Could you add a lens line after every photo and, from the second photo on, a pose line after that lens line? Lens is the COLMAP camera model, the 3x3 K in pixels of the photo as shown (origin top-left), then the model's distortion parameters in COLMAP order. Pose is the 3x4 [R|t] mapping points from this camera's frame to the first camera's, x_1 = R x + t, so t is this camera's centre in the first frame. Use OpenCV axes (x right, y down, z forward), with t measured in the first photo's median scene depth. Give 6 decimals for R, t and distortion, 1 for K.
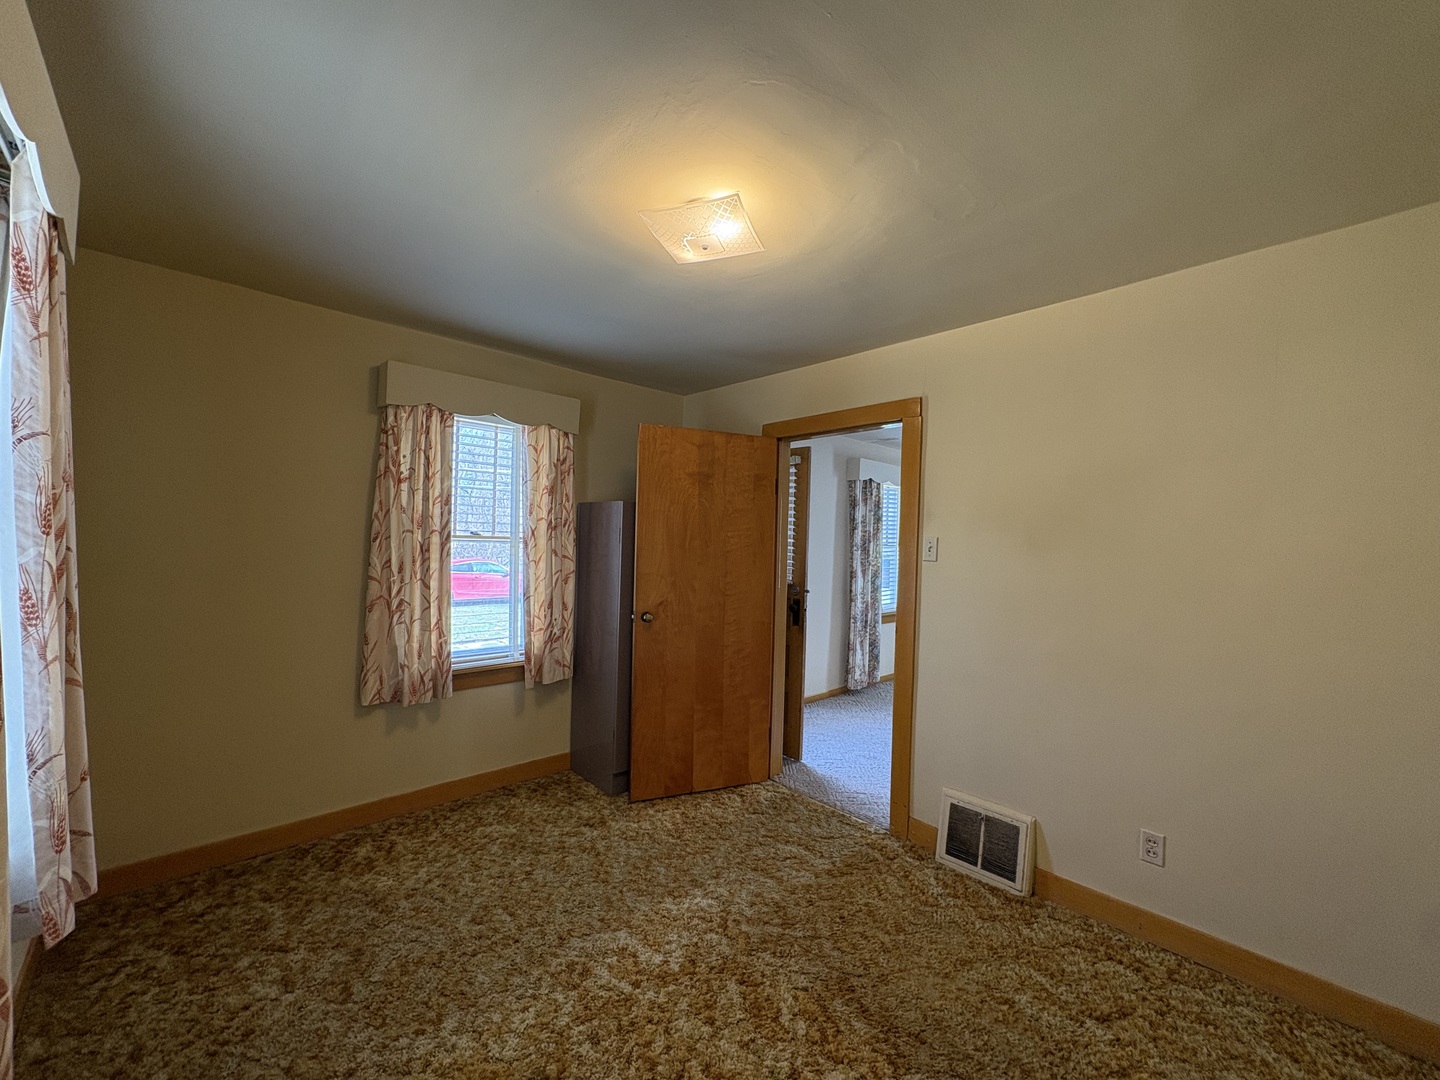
lens RADIAL K [[571.5, 0, 720.0], [0, 571.5, 540.0], [0, 0, 1]] dist [0.000312, 0.000037]
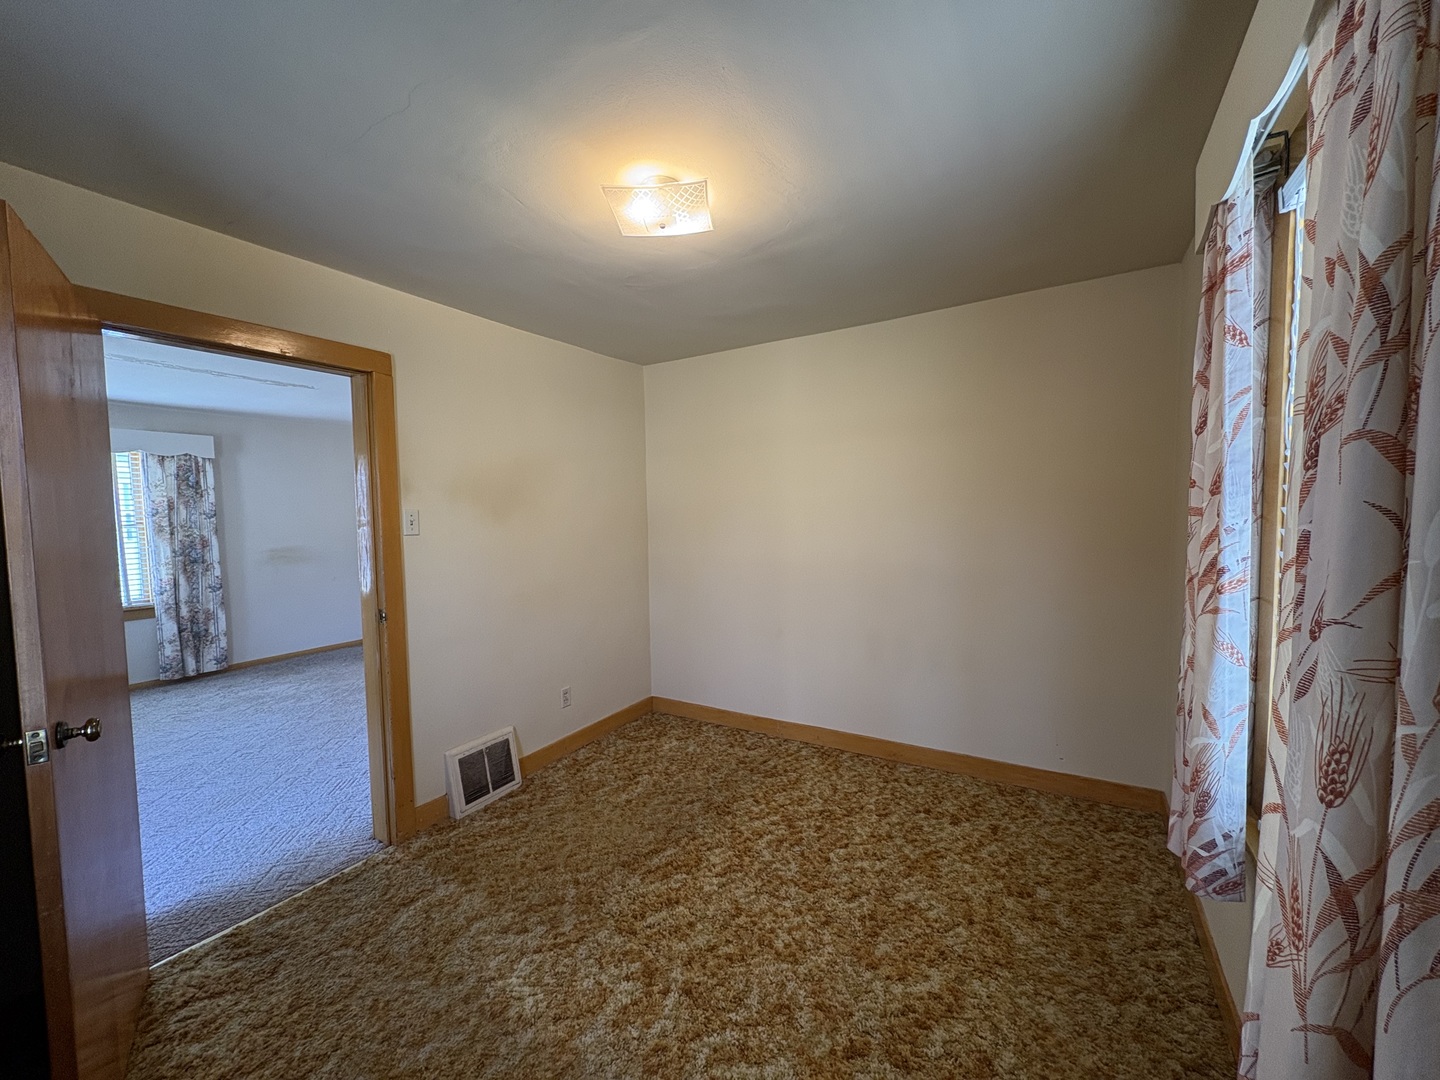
lens RADIAL K [[571.5, 0, 720.0], [0, 571.5, 540.0], [0, 0, 1]] dist [0.000312, 0.000037]
pose [[-0.274308, -0.069691, 0.959113, -0.772898], [0.011648, 0.997057, 0.075779, -0.023496], [-0.961571, 0.031958, -0.272689, 0.869091]]
